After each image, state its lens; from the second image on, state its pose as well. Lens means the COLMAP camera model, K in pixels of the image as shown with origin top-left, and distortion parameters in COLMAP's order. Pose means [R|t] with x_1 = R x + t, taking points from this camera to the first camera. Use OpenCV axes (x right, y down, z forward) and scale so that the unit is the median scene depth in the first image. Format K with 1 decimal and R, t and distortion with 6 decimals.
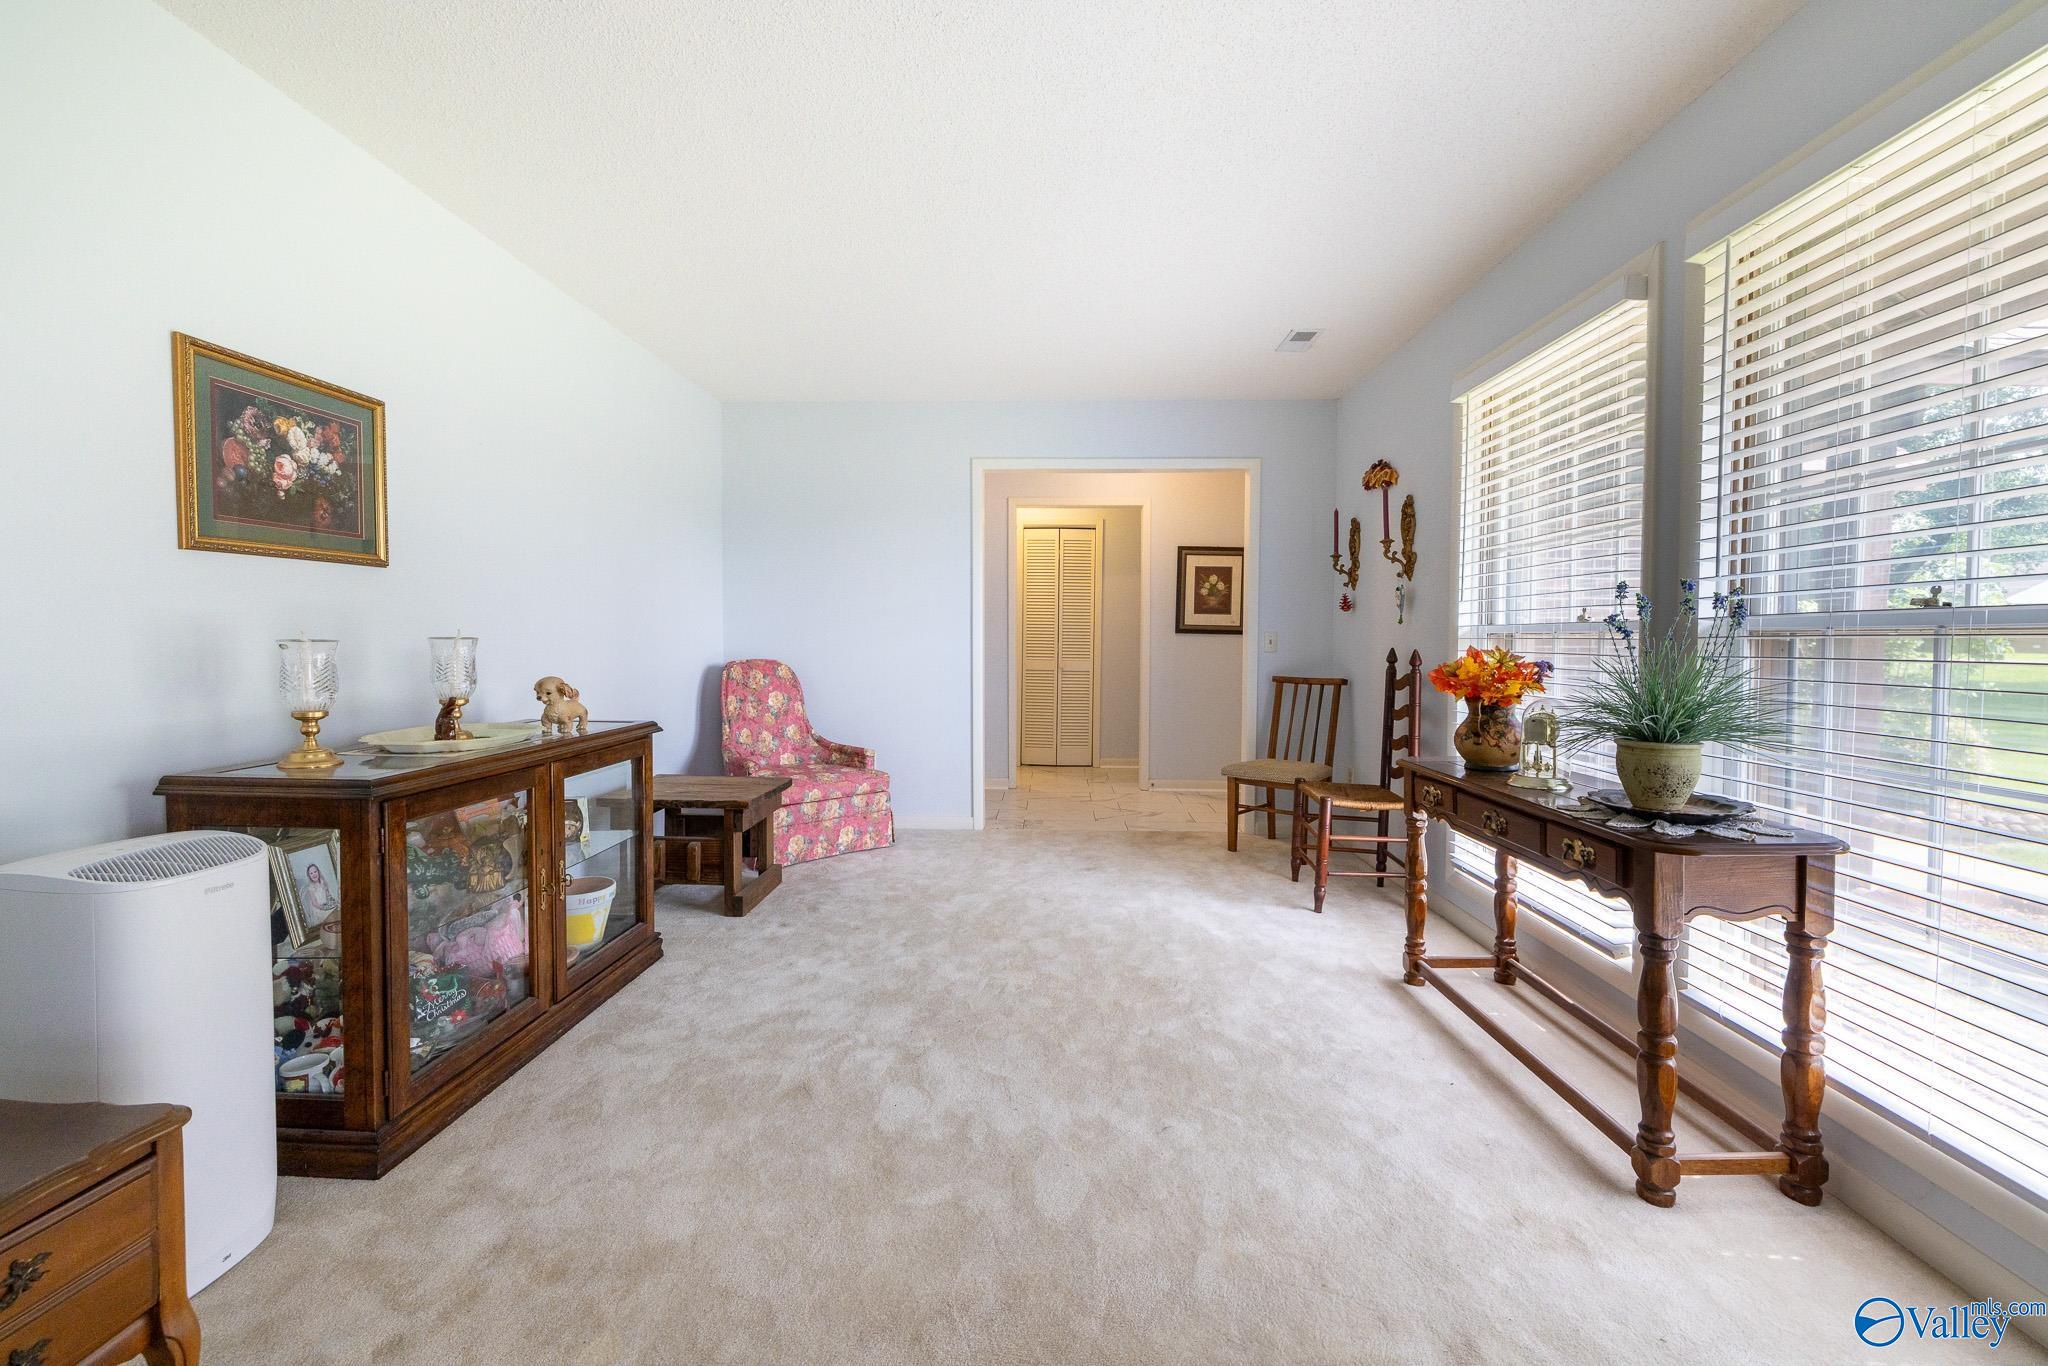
lens RADIAL K [[858.5, 0, 1019.1], [0, 858.5, 668.8], [0, 0, 1]] dist [0.000260, 0.000400]
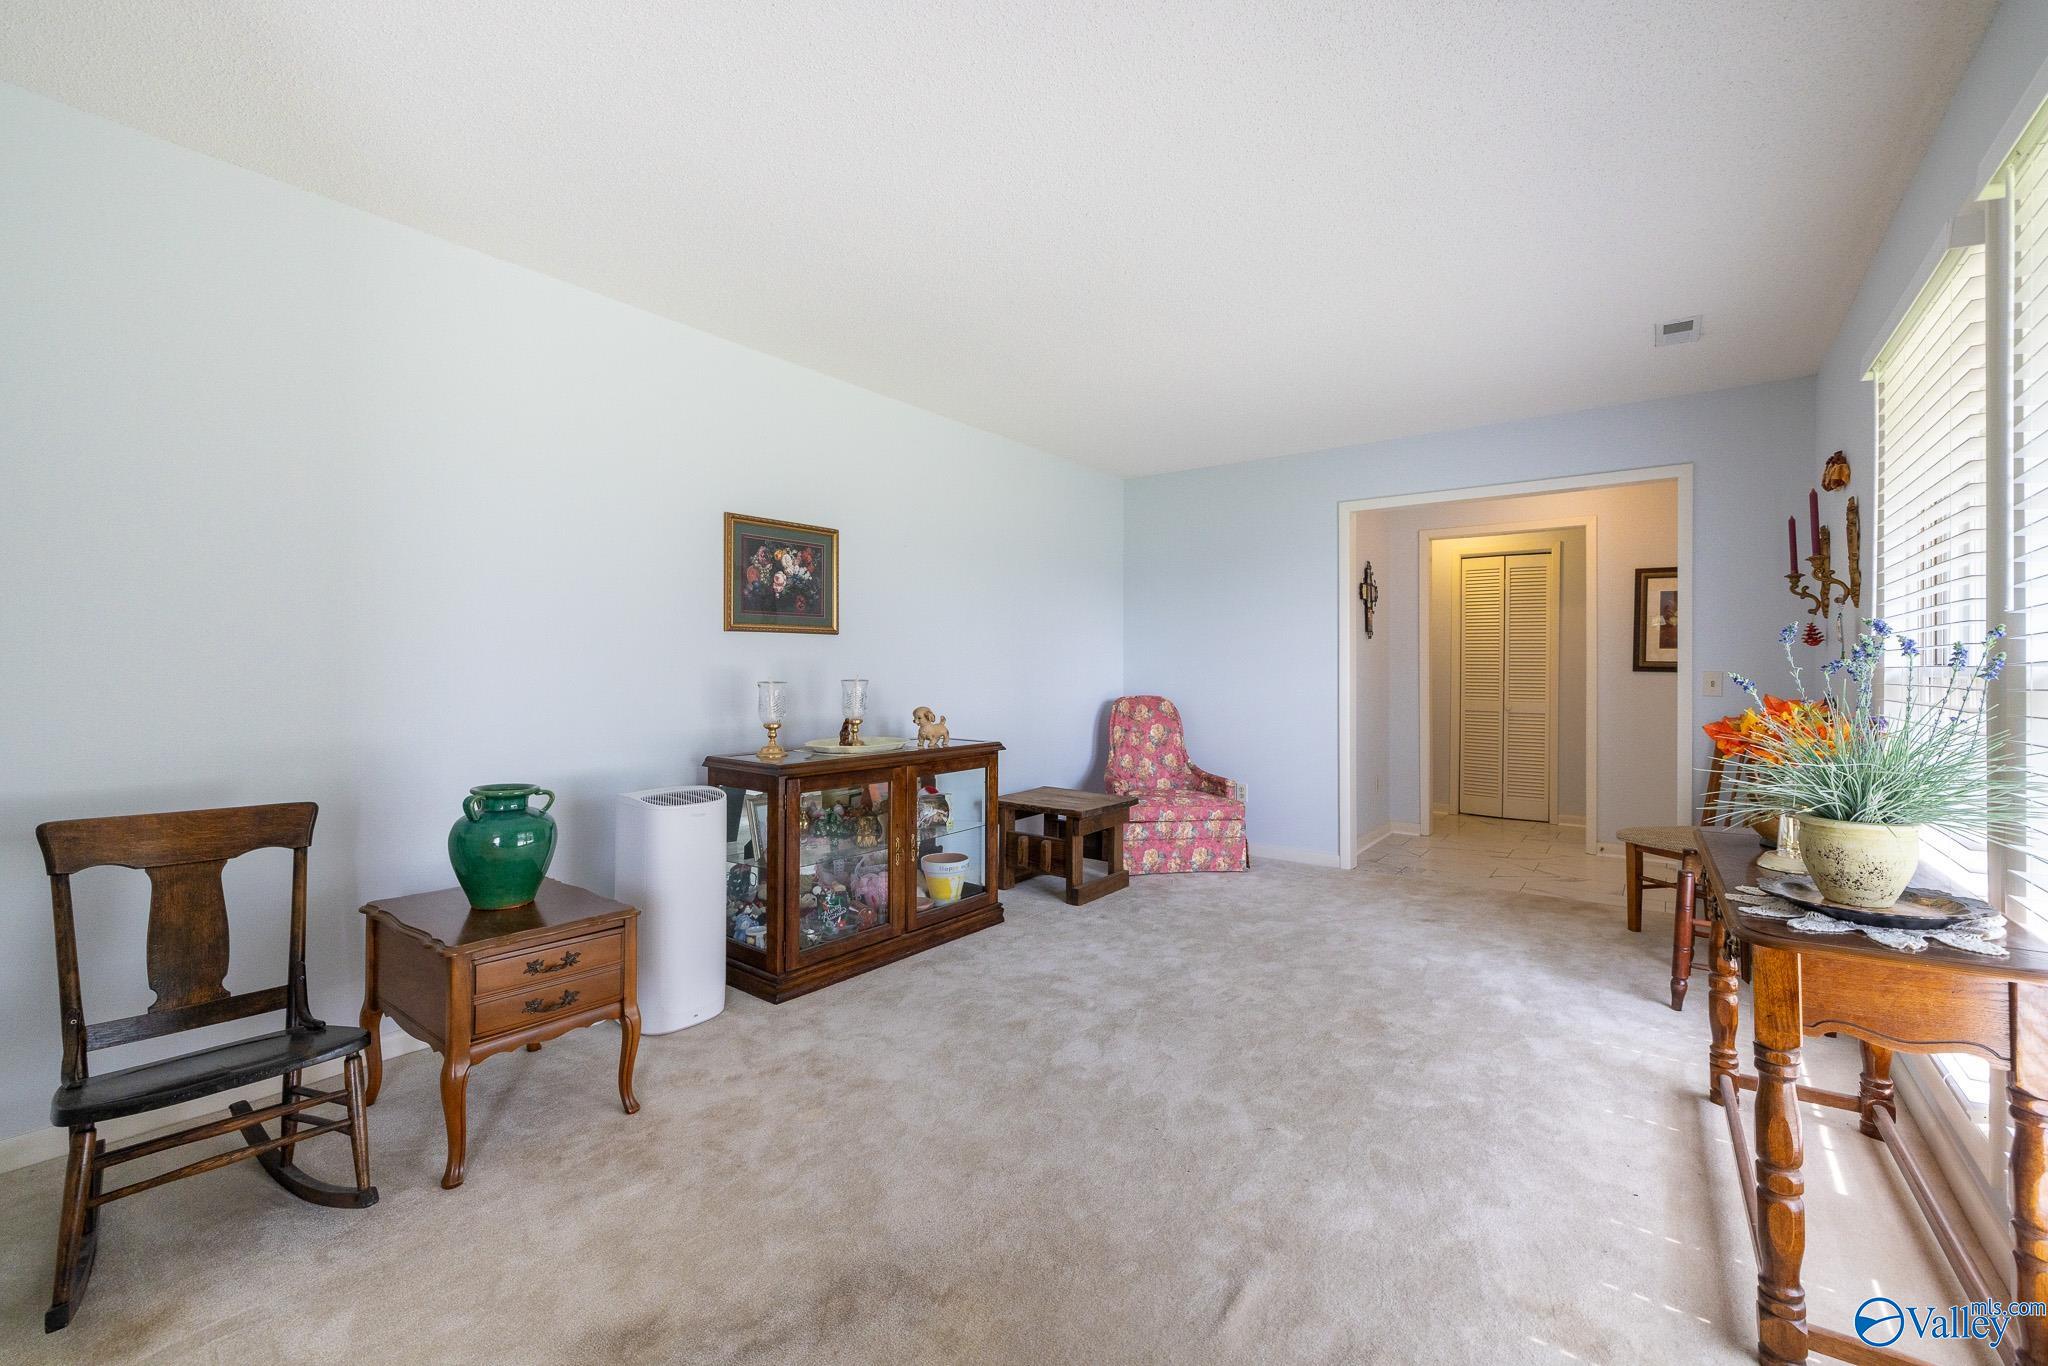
lens RADIAL K [[853.7, 0, 1020.9], [0, 853.7, 669.8], [0, 0, 1]] dist [0.000405, 0.000188]
pose [[0.819546, -0.002020, -0.573010, 0.343724], [-0.020132, 0.999275, -0.032316, -0.008096], [0.572659, 0.038021, 0.818911, -0.066251]]
